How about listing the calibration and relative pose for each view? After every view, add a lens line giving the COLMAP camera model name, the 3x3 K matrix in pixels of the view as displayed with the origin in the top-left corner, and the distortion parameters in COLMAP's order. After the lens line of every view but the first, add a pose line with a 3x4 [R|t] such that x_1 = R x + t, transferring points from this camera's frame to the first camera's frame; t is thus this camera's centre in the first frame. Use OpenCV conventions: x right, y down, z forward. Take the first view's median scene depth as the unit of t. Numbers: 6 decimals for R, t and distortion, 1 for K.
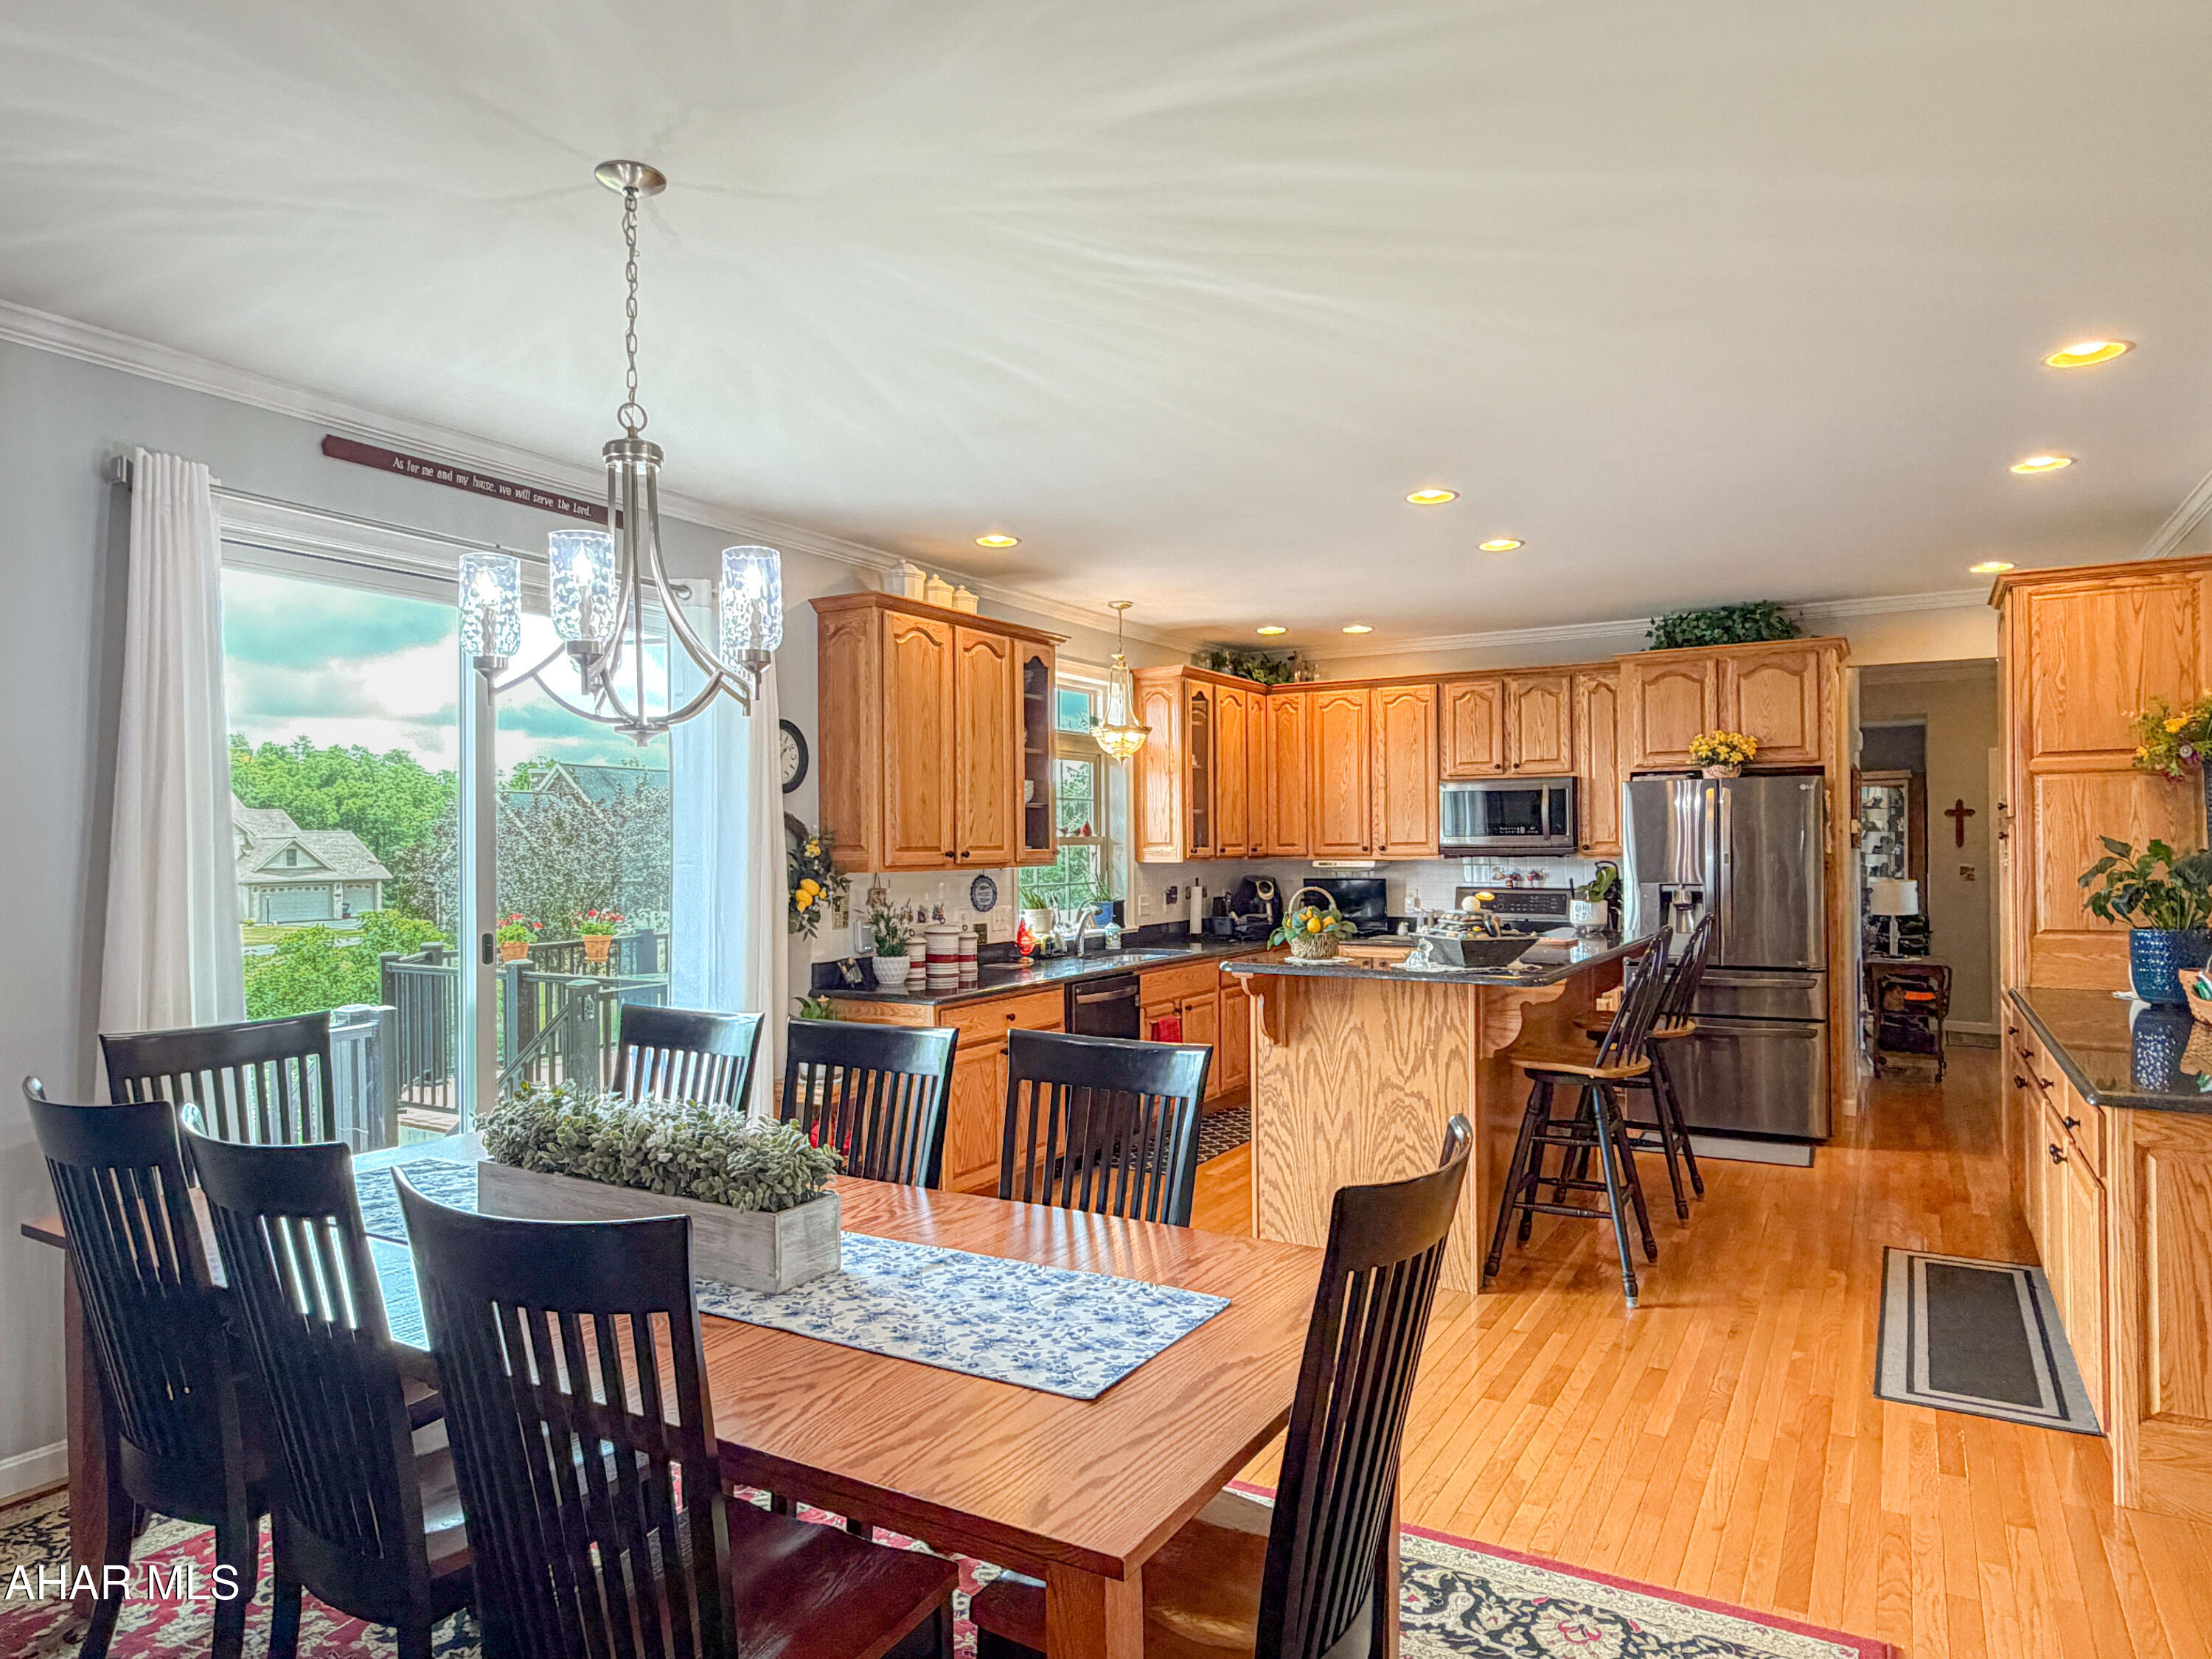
lens RADIAL K [[1335.4, 0, 1101.5], [0, 1335.4, 836.4], [0, 0, 1]] dist [-0.001195, 0.004284]
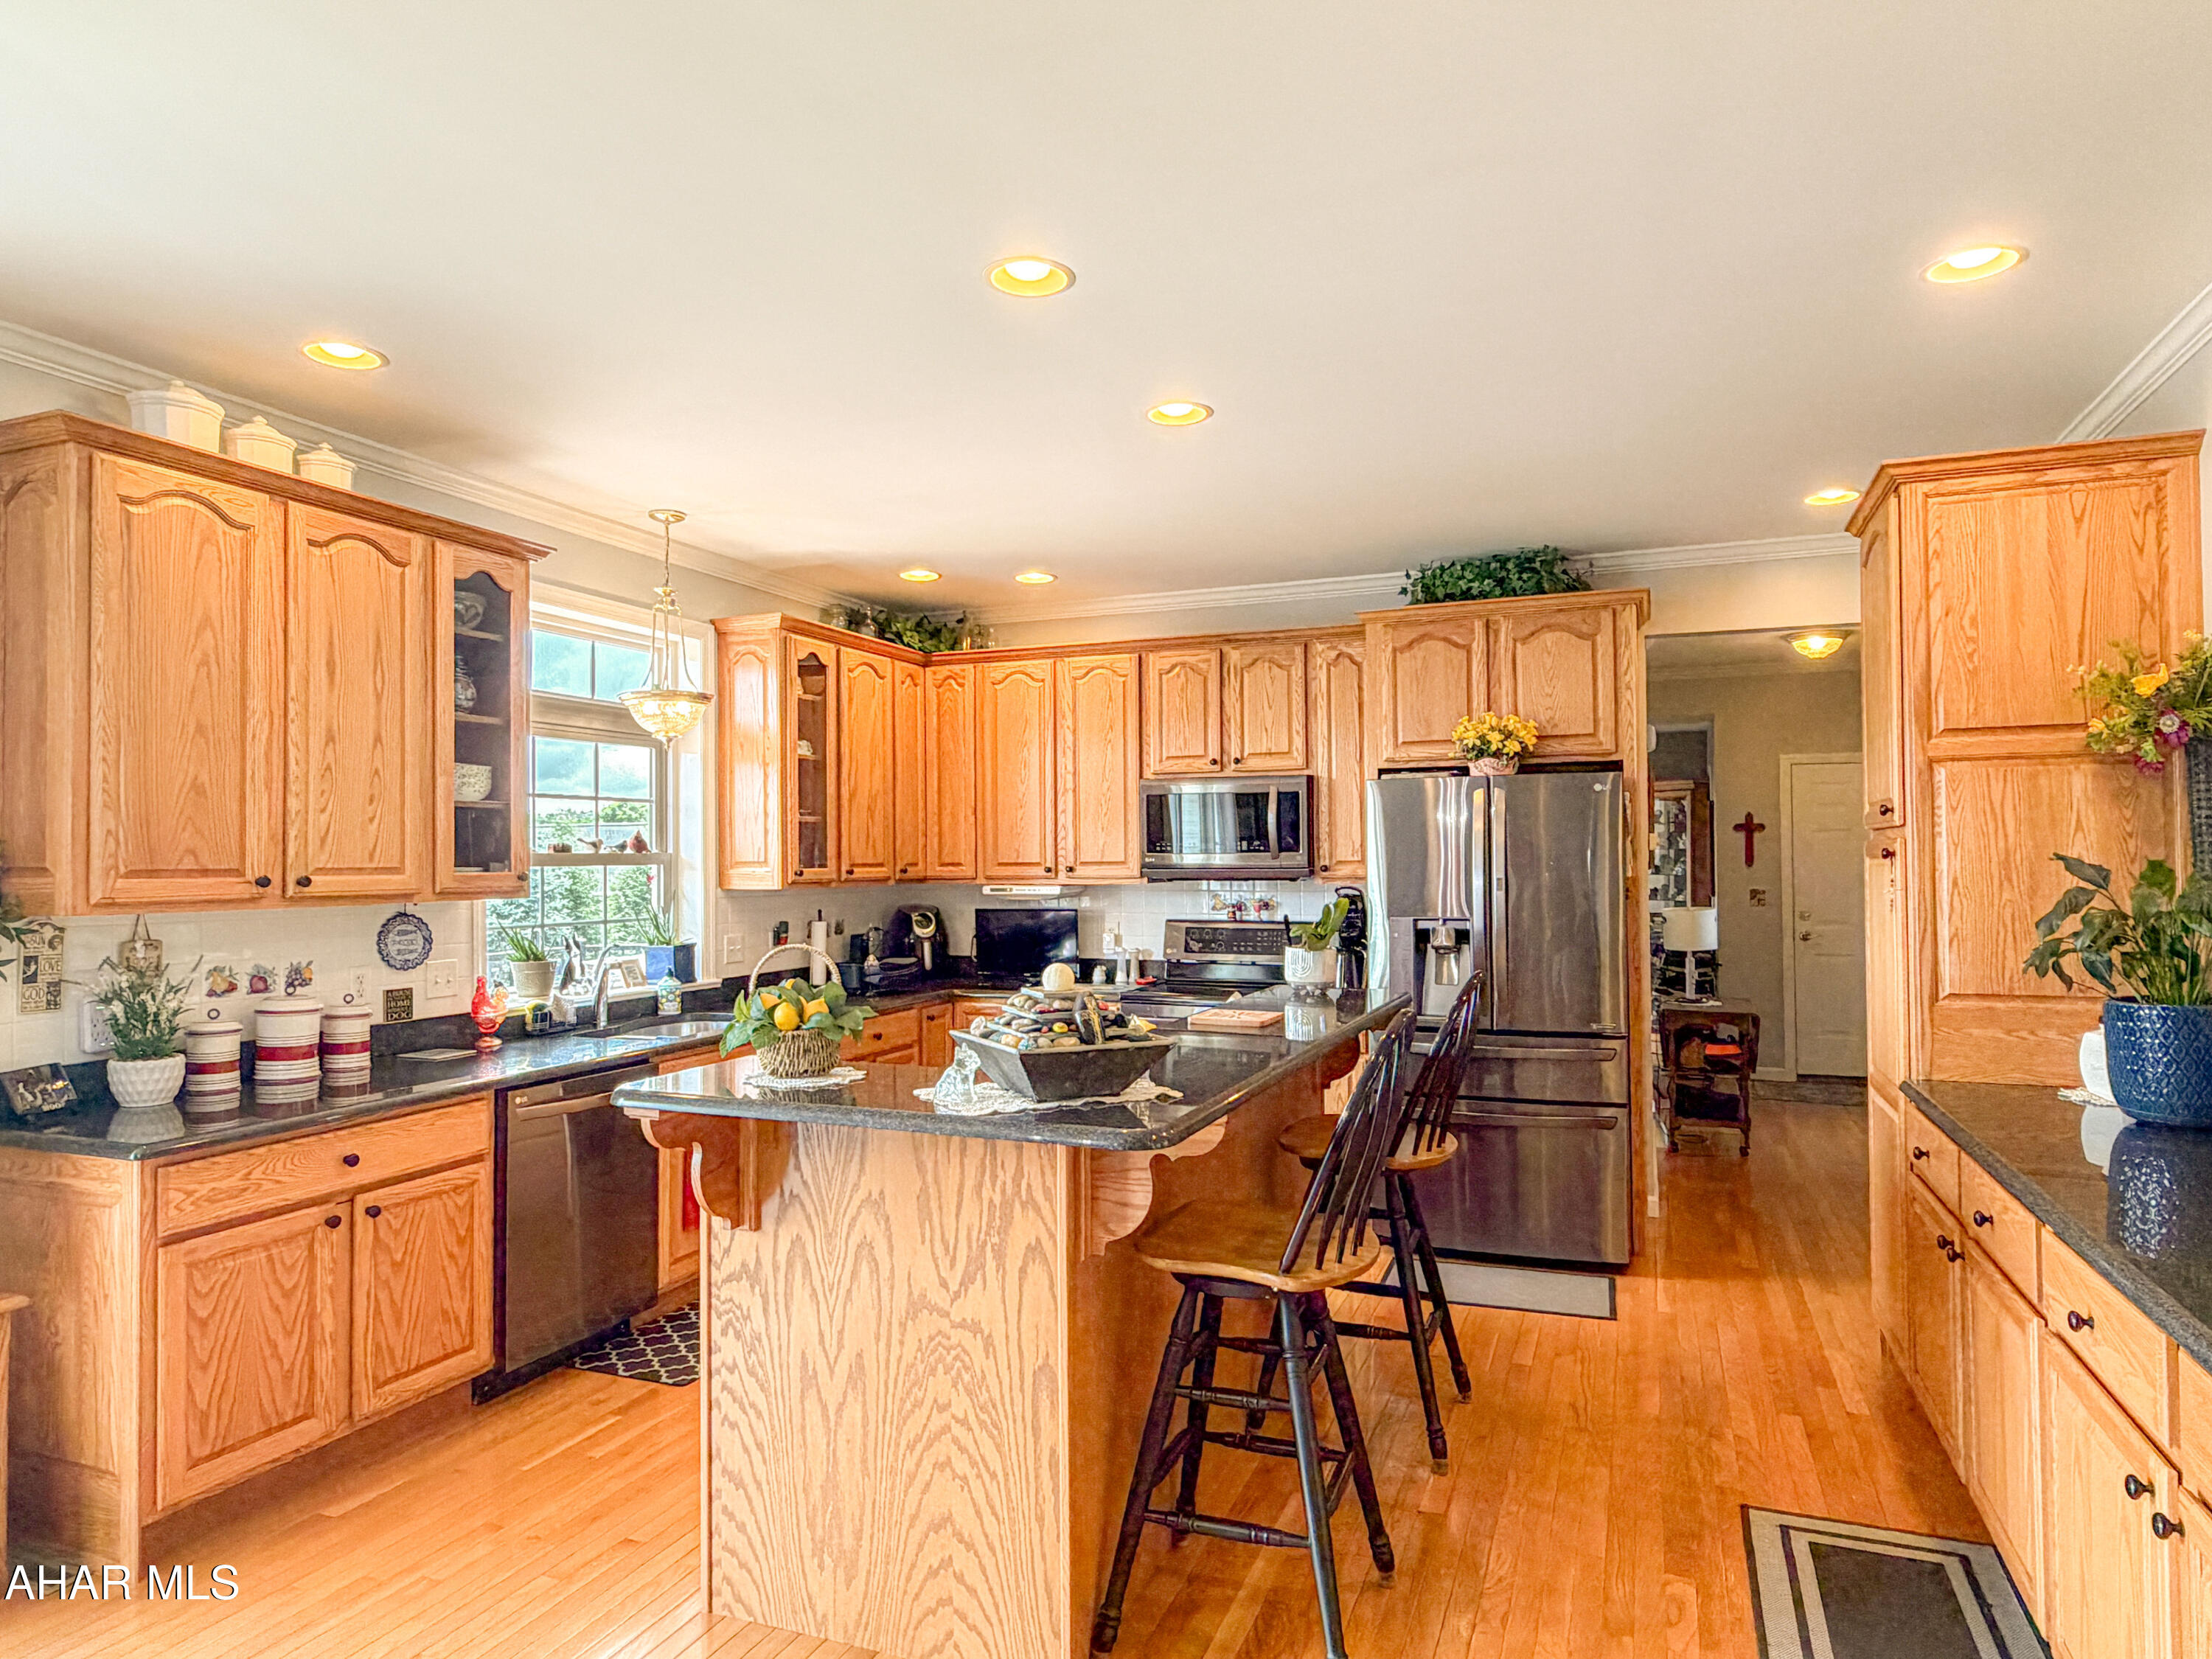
lens RADIAL K [[1335.4, 0, 1101.2], [0, 1335.4, 836.4], [0, 0, 1]] dist [-0.001195, 0.004284]
pose [[0.988563, 0.003650, 0.150765, 0.152006], [-0.001637, 0.999908, -0.013473, 0.000520], [-0.150800, 0.013072, 0.988478, 0.331978]]
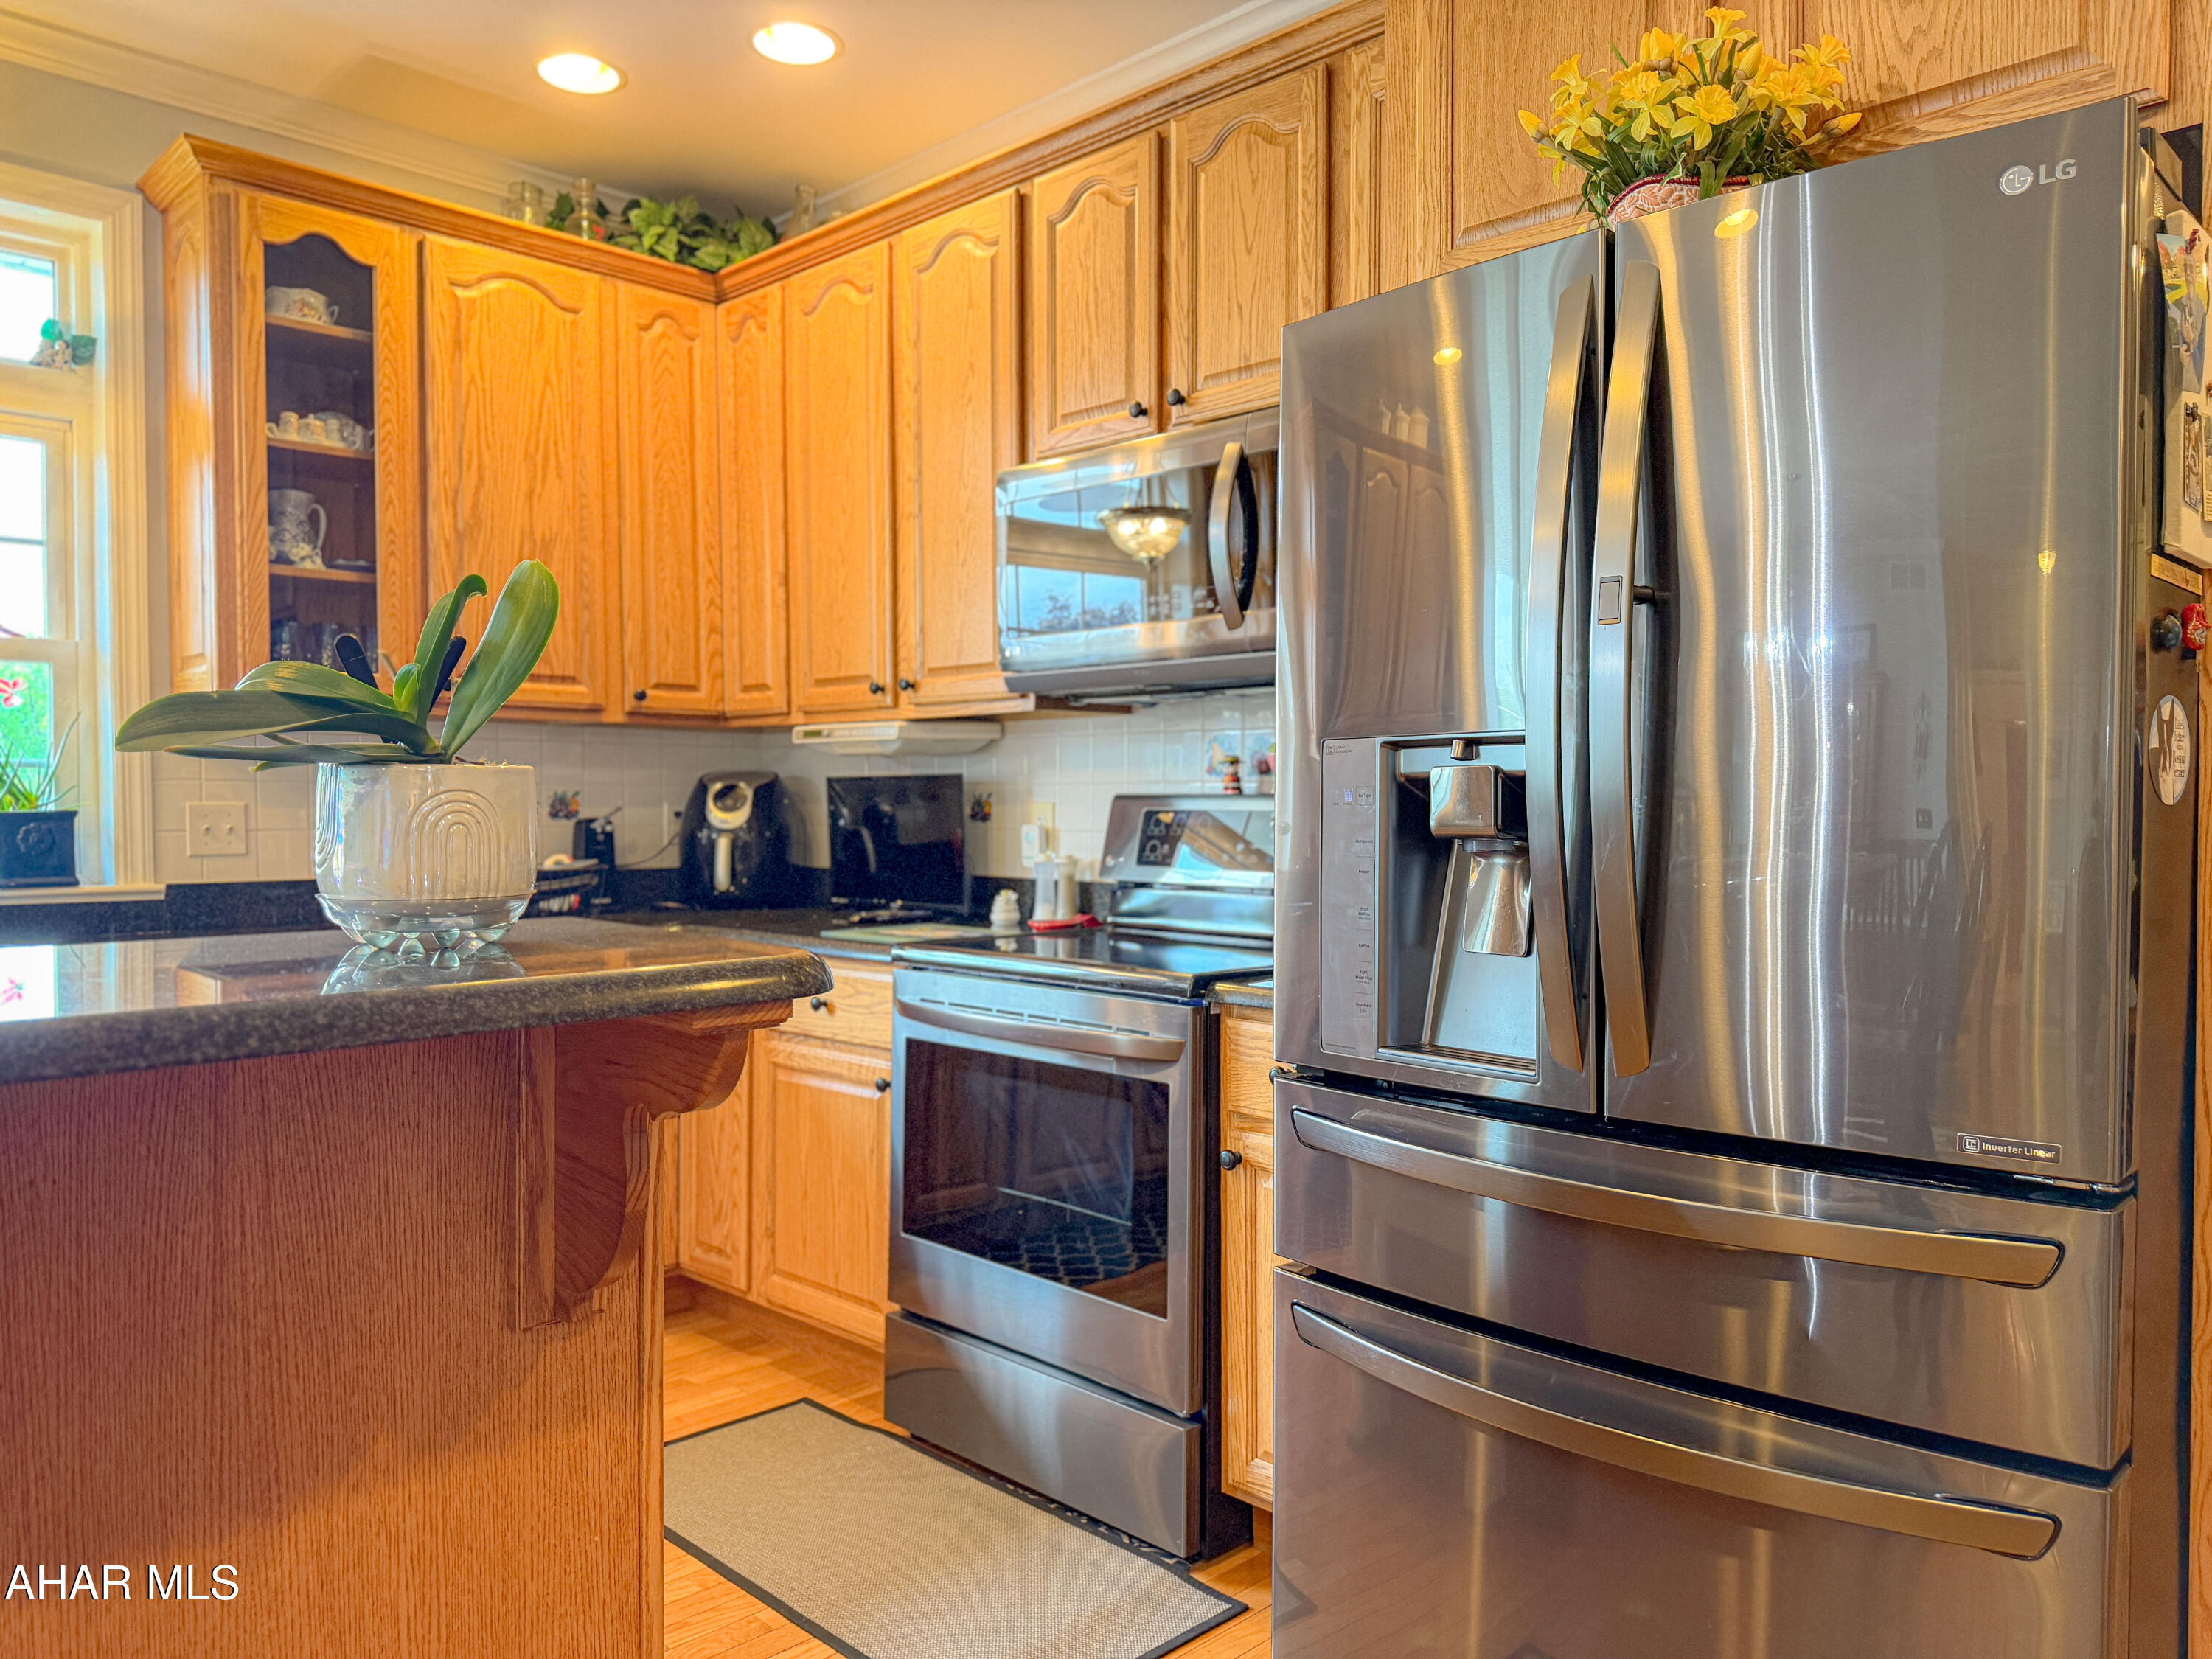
lens RADIAL K [[1560.4, 0, 1109.4], [0, 1560.4, 844.7], [0, 0, 1]] dist [0.056833, -0.070928]
pose [[0.970351, 0.015374, -0.241212, 0.488009], [-0.007094, 0.999357, 0.035156, 0.049238], [0.241598, -0.032402, 0.969835, 0.807709]]
